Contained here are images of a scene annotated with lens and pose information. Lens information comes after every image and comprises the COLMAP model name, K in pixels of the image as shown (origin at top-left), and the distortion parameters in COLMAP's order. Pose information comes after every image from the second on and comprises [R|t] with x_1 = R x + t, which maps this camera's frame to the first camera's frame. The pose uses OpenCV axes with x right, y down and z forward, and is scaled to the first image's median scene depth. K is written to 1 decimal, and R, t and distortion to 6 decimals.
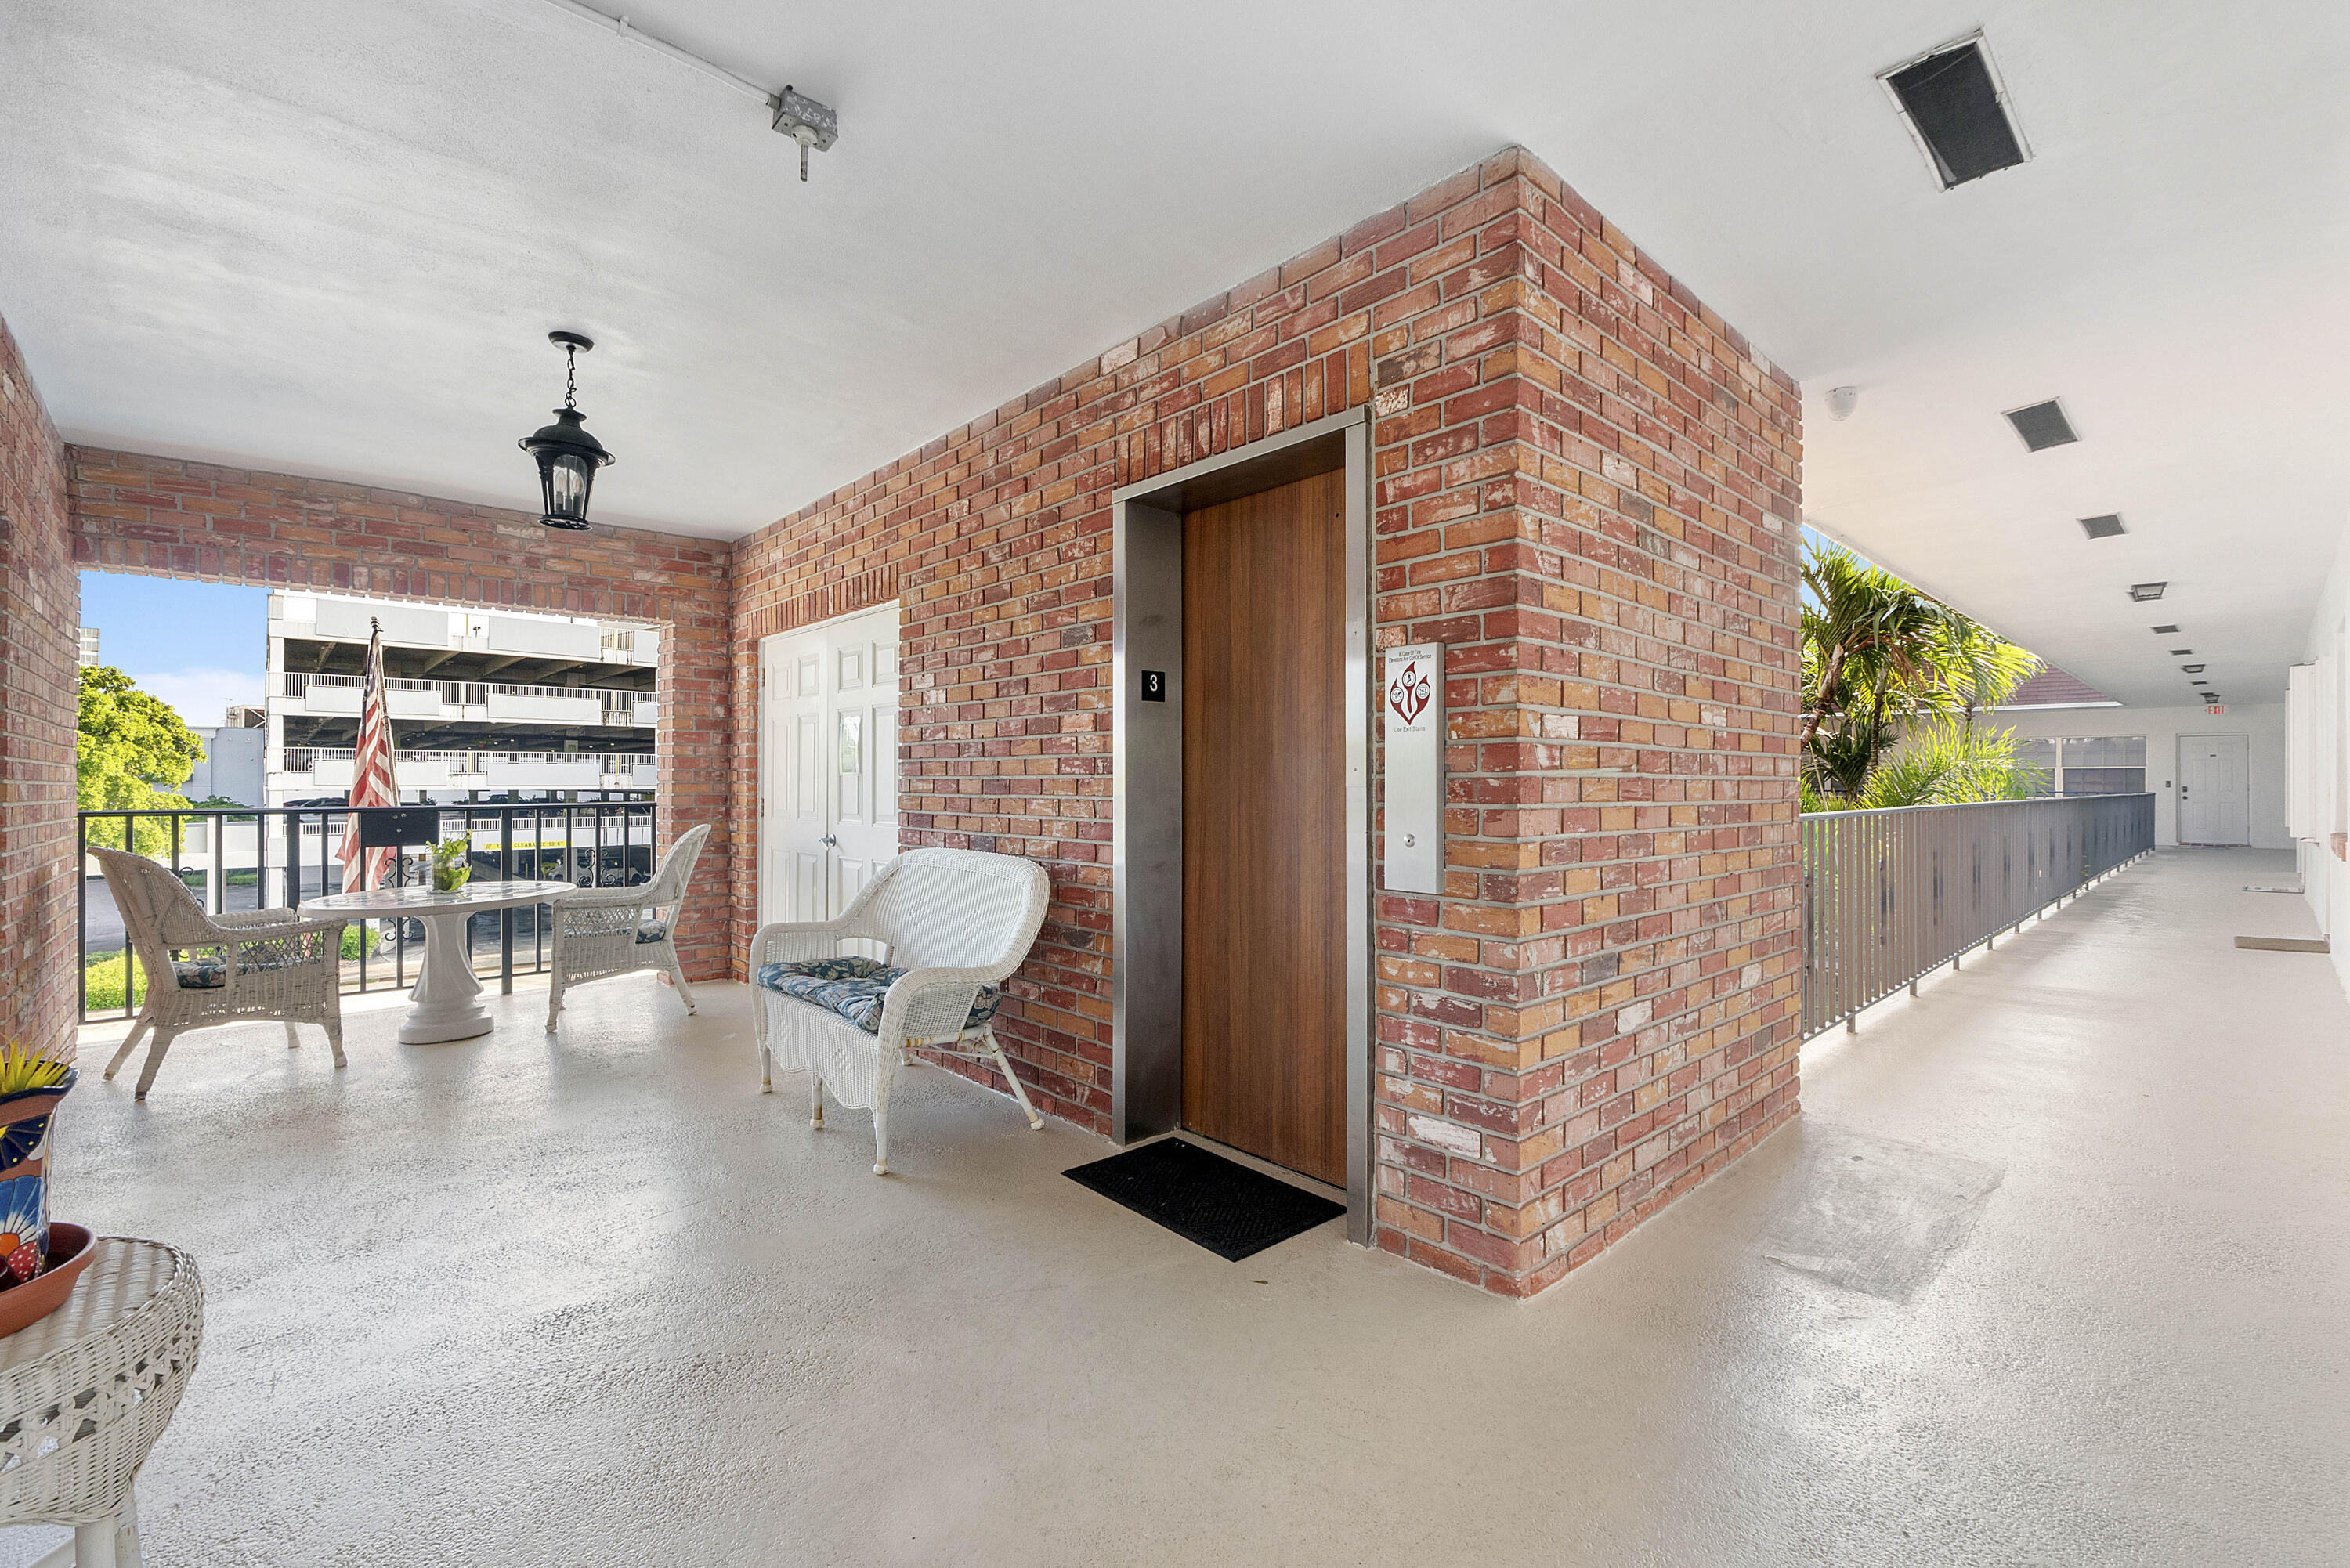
lens RADIAL K [[992.4, 0, 1167.4], [0, 992.4, 793.2], [0, 0, 1]] dist [-0.007459, 0.000054]
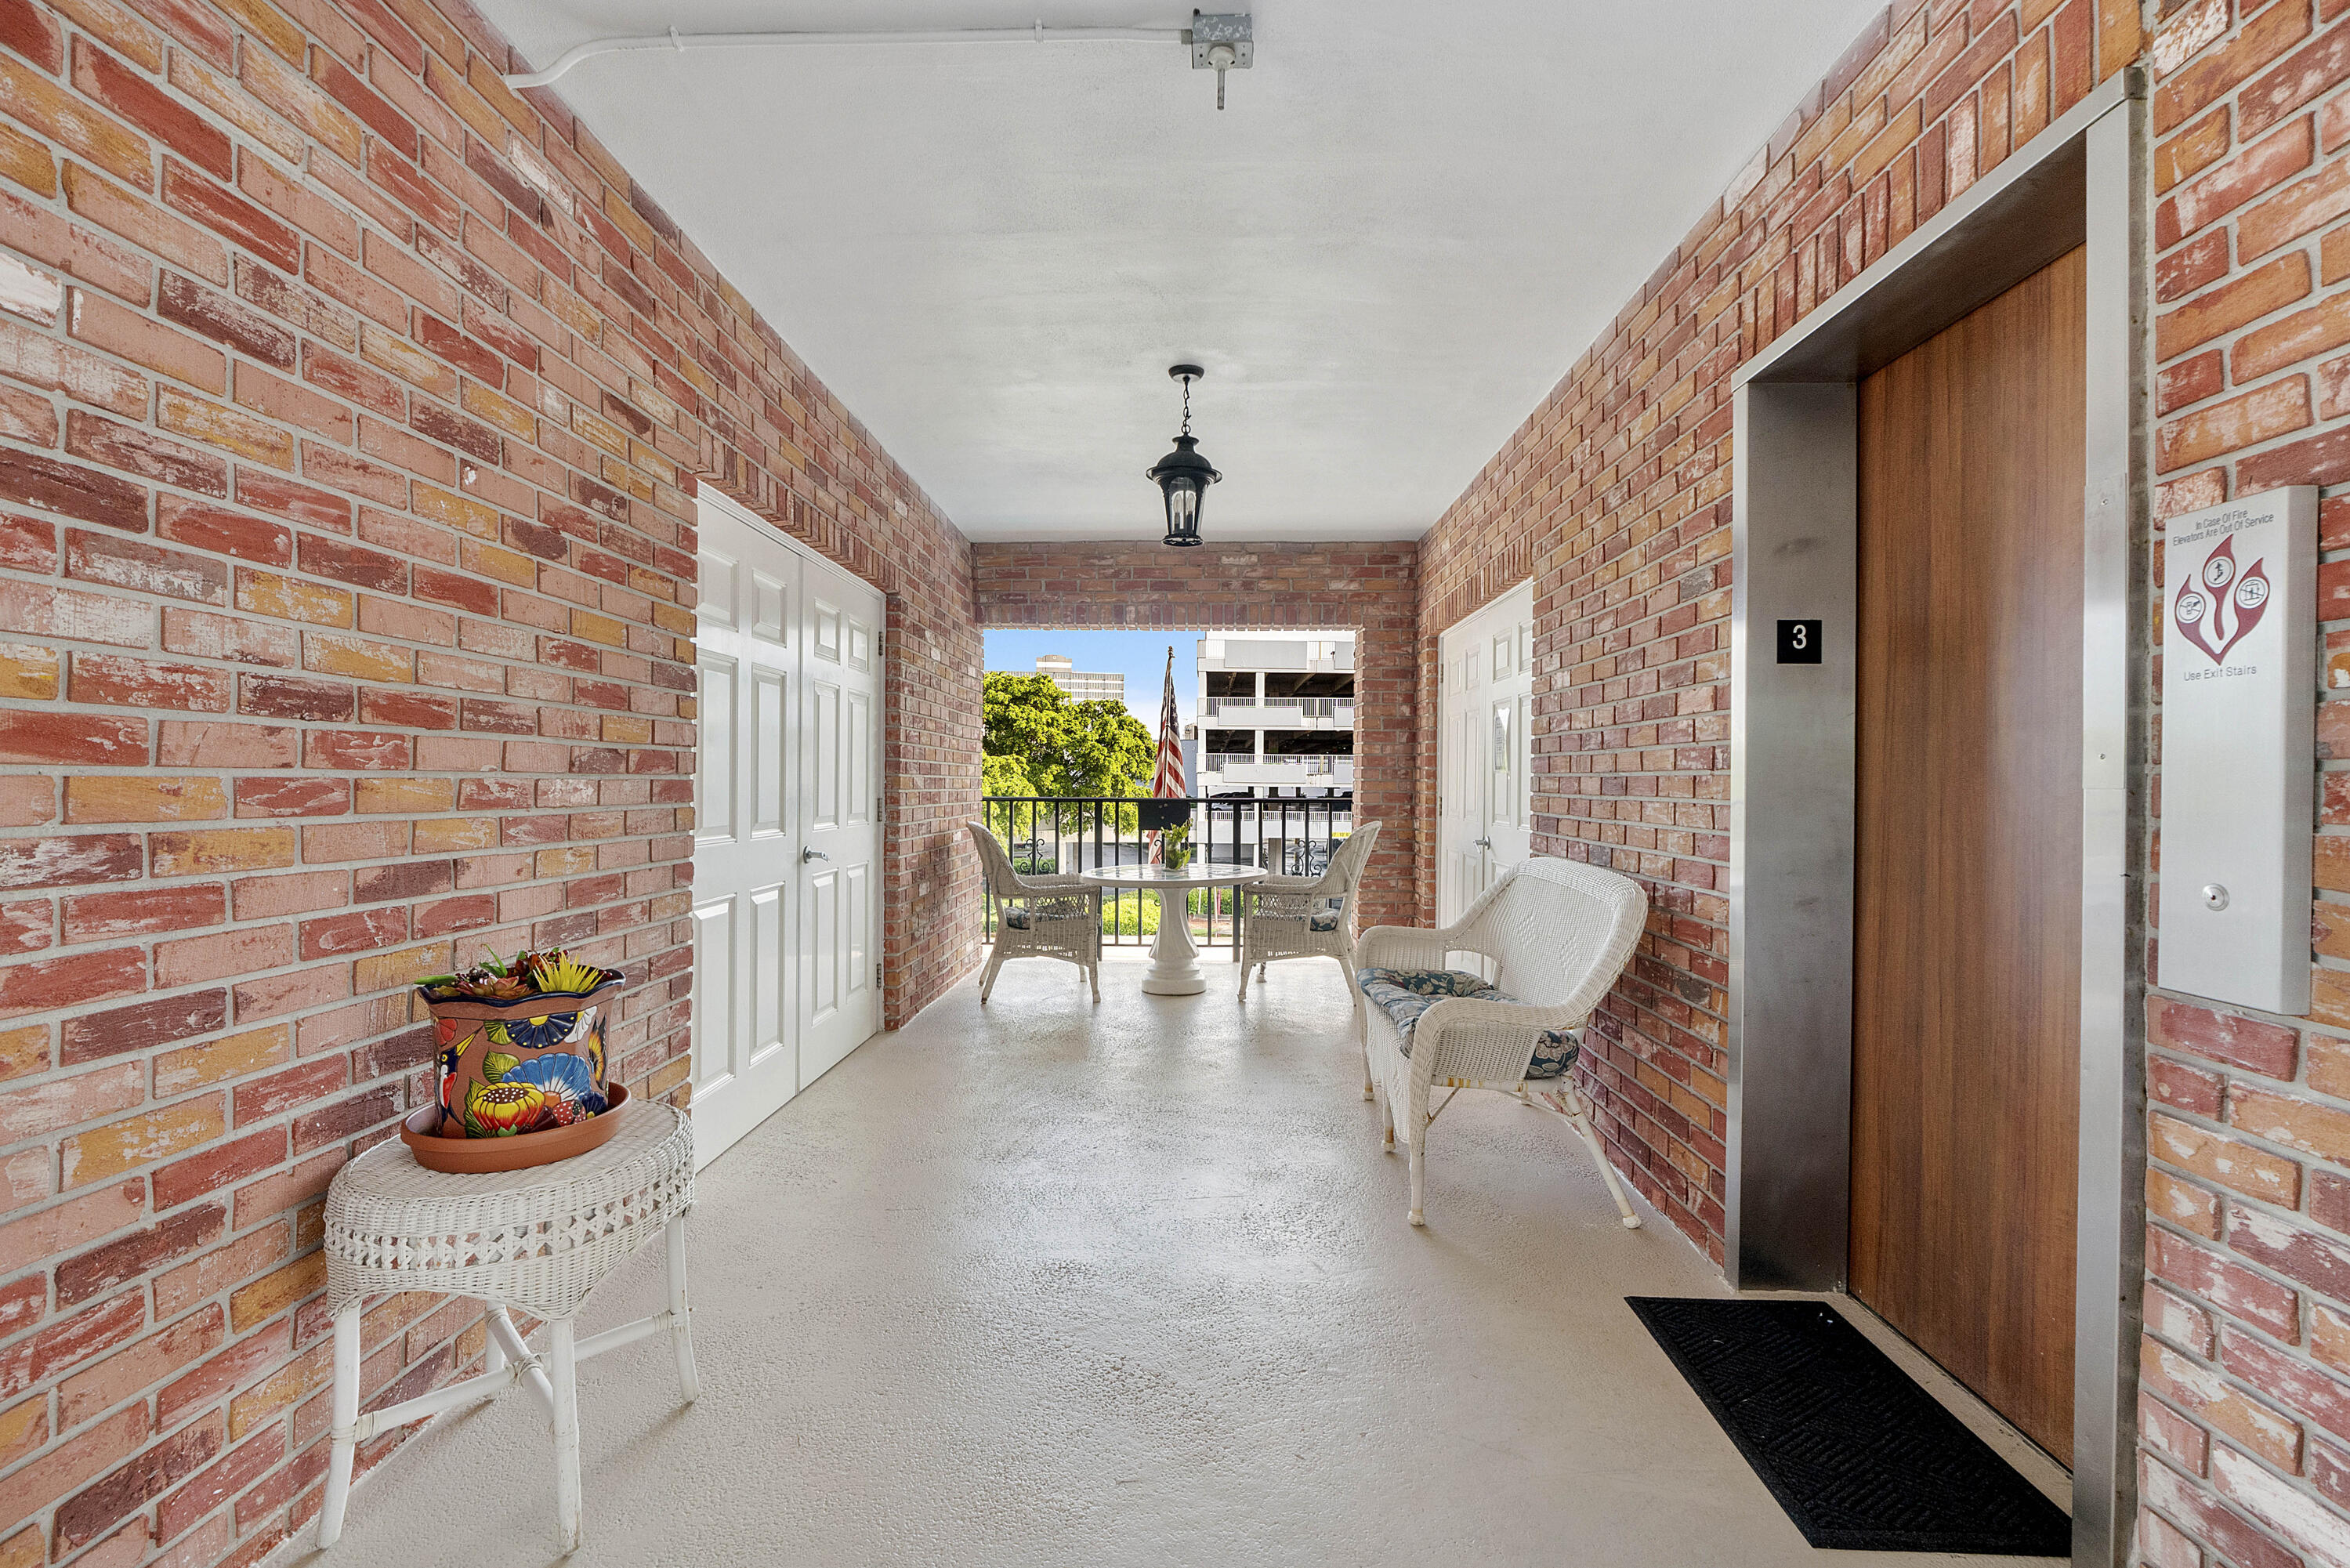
lens RADIAL K [[992.5, 0, 1167.4], [0, 992.5, 793.2], [0, 0, 1]] dist [-0.007459, 0.000054]
pose [[0.724670, 0.015192, -0.688928, 0.141645], [-0.015715, 0.999861, 0.005519, 0.000758], [0.688917, 0.006827, 0.724808, 0.195590]]
